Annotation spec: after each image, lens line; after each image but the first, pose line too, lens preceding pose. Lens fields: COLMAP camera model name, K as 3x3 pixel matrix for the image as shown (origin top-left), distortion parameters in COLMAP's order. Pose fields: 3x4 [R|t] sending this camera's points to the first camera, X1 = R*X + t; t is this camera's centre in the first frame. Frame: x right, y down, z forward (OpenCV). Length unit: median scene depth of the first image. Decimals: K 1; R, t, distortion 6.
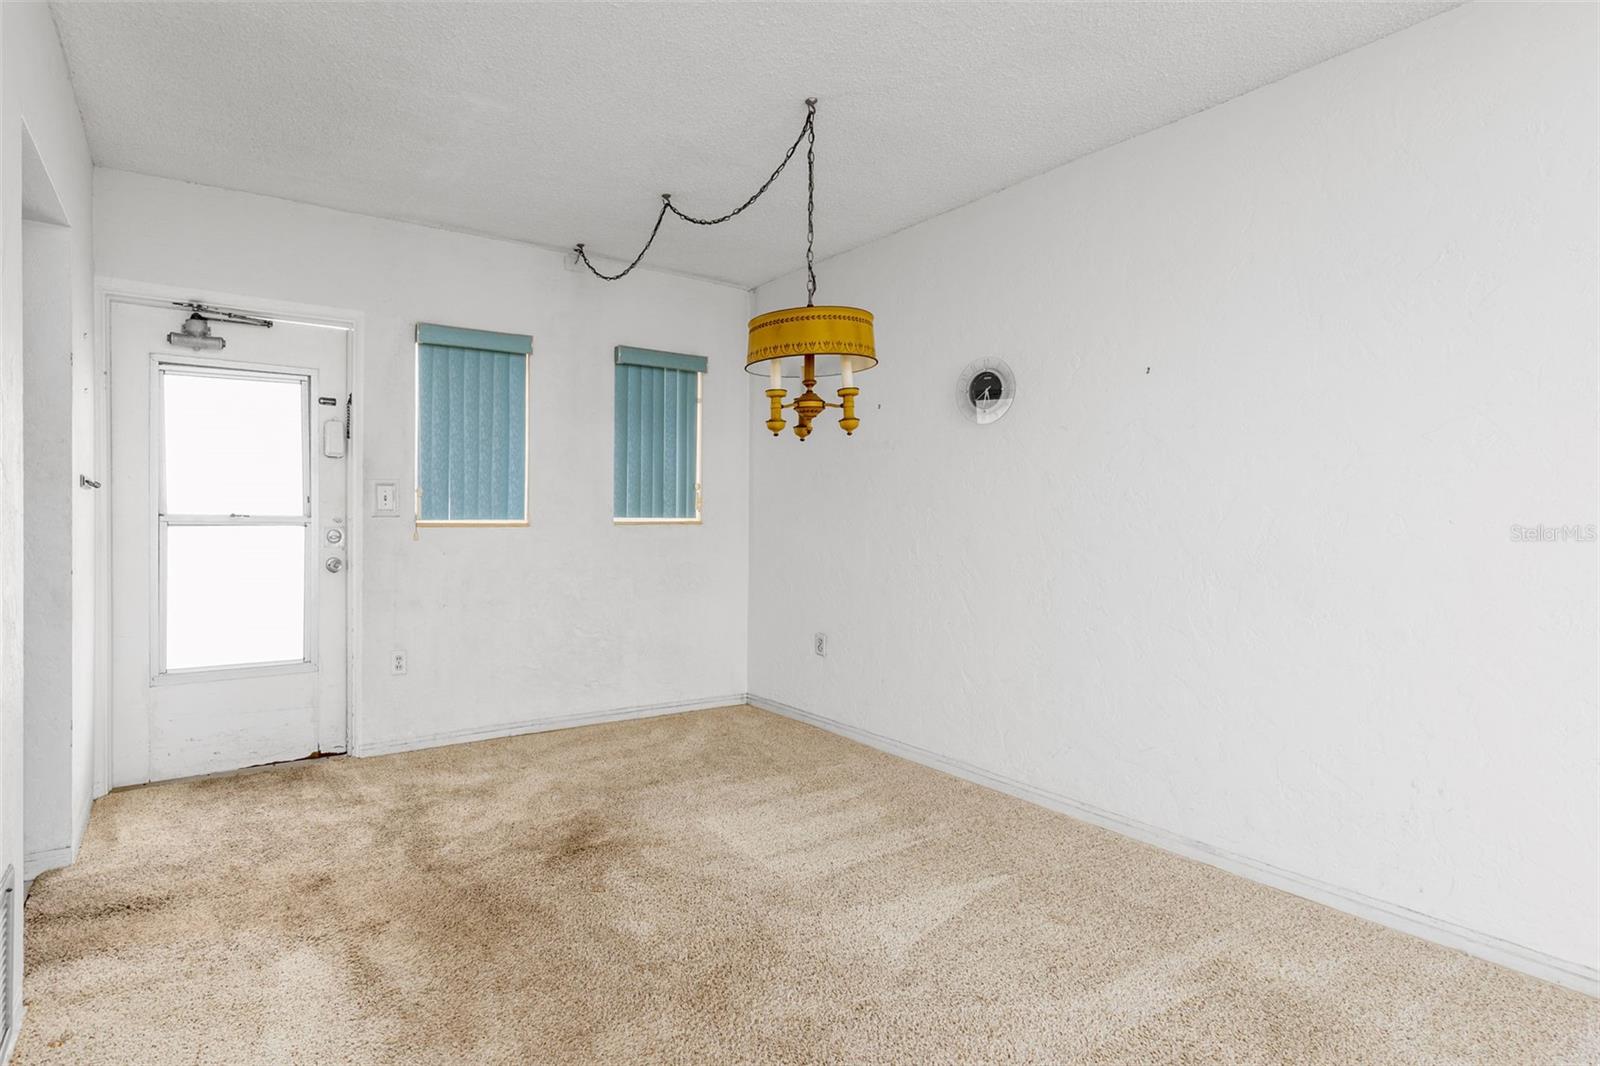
lens RADIAL K [[723.9, 0, 617.0], [0, 723.9, 524.3], [0, 0, 1]] dist [0.005585, -0.001536]
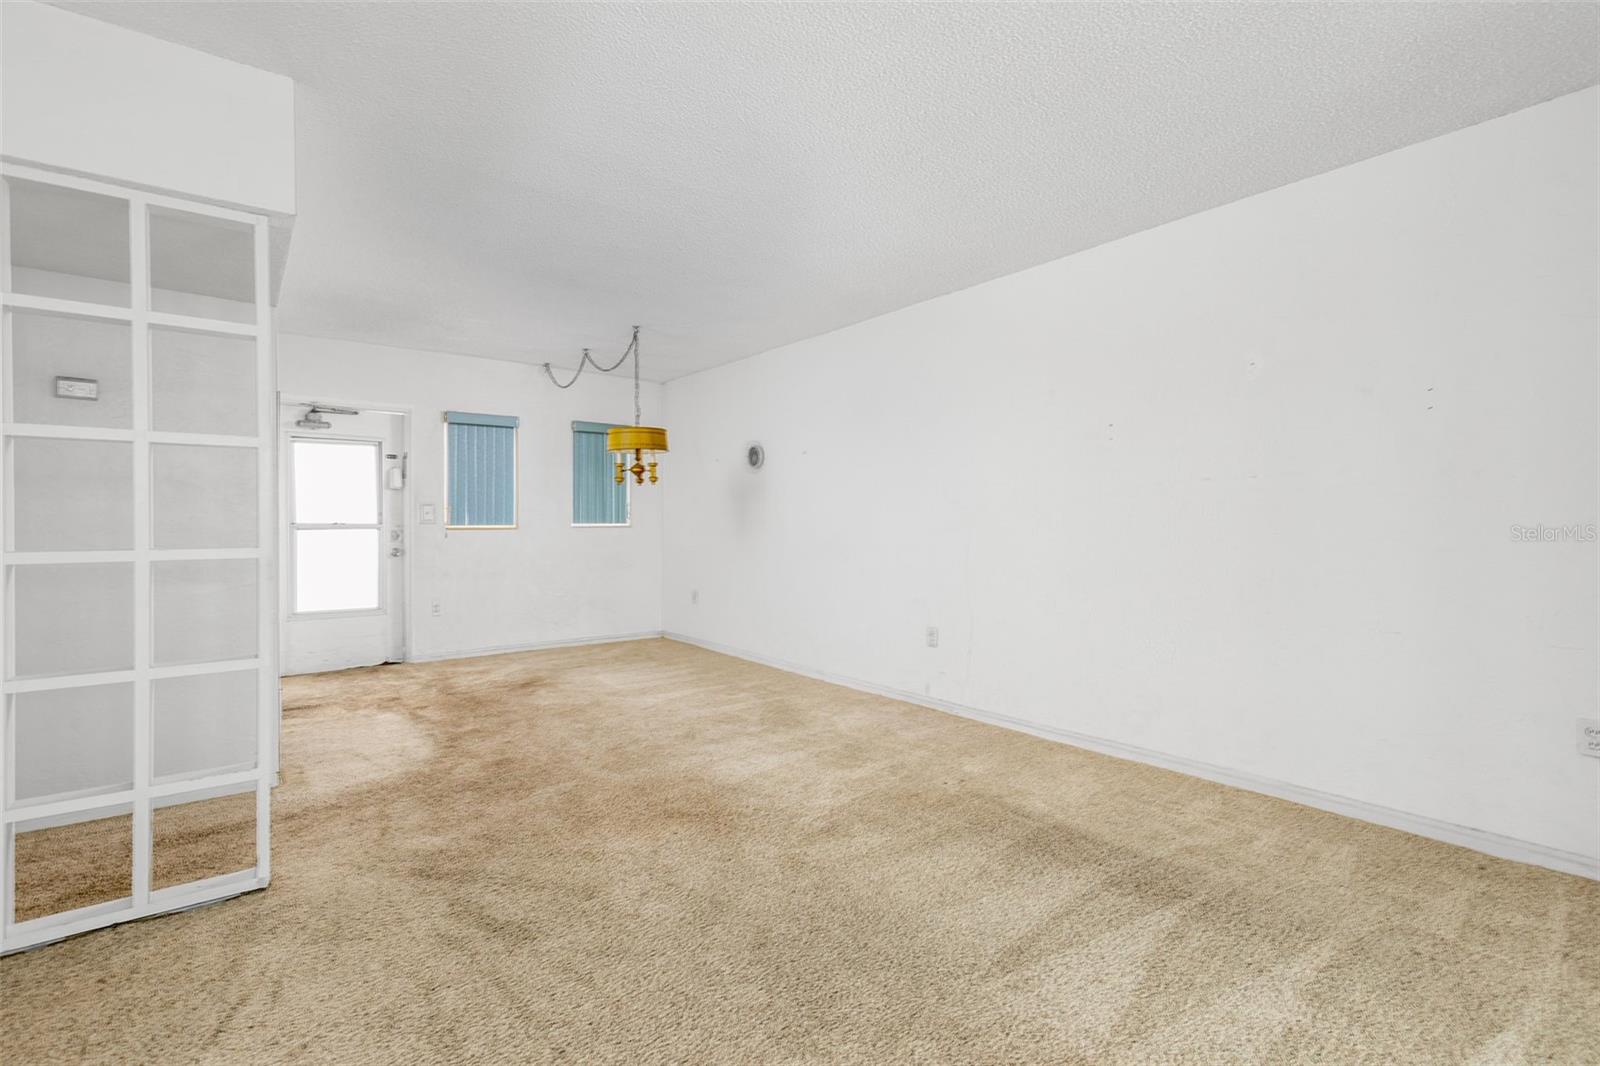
lens RADIAL K [[723.9, 0, 766.6], [0, 723.9, 530.0], [0, 0, 1]] dist [0.005585, -0.001536]
pose [[0.992574, -0.005835, 0.121503, 0.281881], [0.005806, 0.999983, 0.000597, 0.008003], [-0.121504, 0.000112, 0.992591, -0.838511]]
